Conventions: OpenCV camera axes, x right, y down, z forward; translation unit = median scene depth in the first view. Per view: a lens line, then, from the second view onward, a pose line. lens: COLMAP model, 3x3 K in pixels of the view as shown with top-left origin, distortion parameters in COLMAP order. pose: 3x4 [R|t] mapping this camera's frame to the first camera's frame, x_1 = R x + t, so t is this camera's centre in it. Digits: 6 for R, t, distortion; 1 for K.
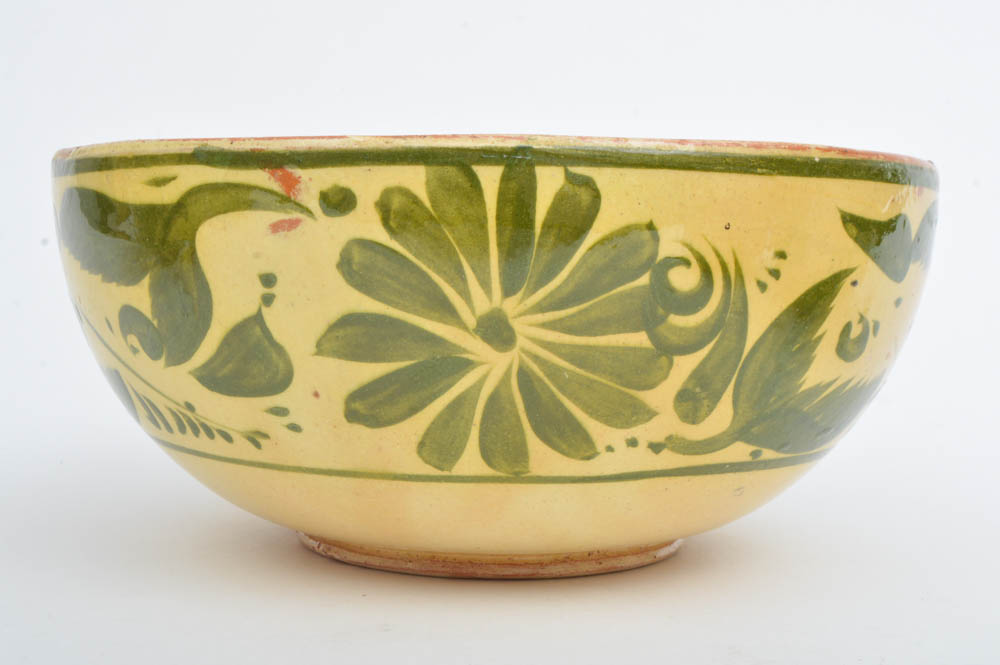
lens RADIAL K [[1588.4, 0, 499.7], [0, 1588.4, 332.3], [0, 0, 1]] dist [-0.033599, 0.000000]
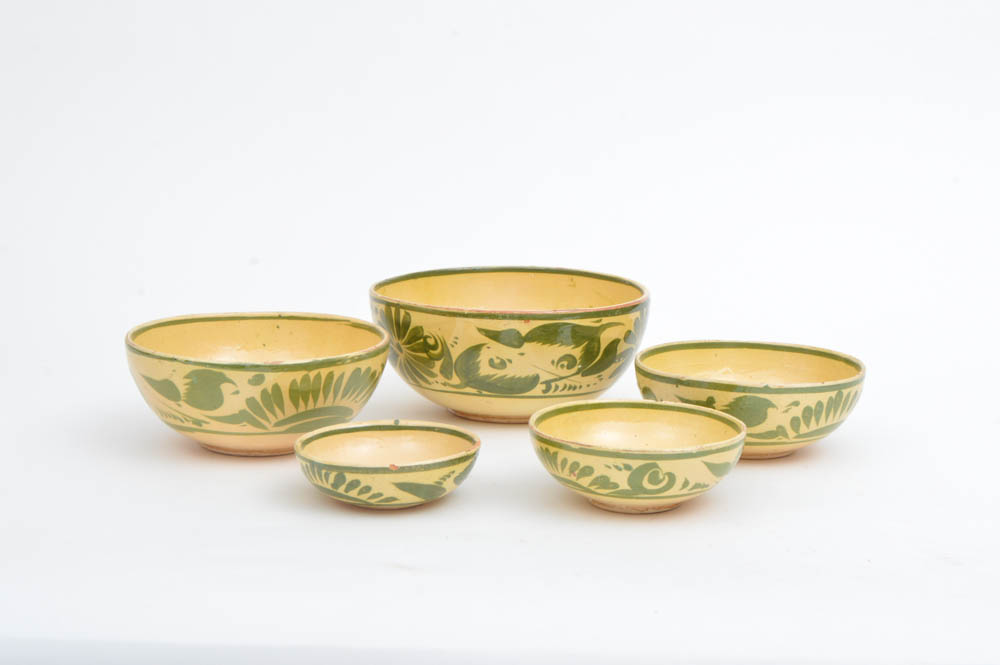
lens RADIAL K [[1756.4, 0, 500.0], [0, 1756.4, 332.9], [0, 0, 1]] dist [-0.013258, 0.000000]
pose [[0.647344, 0.136754, -0.749830, 3.349991], [-0.061682, 0.989945, 0.127295, -0.594919], [0.759698, -0.036153, 0.649270, -1.597125]]
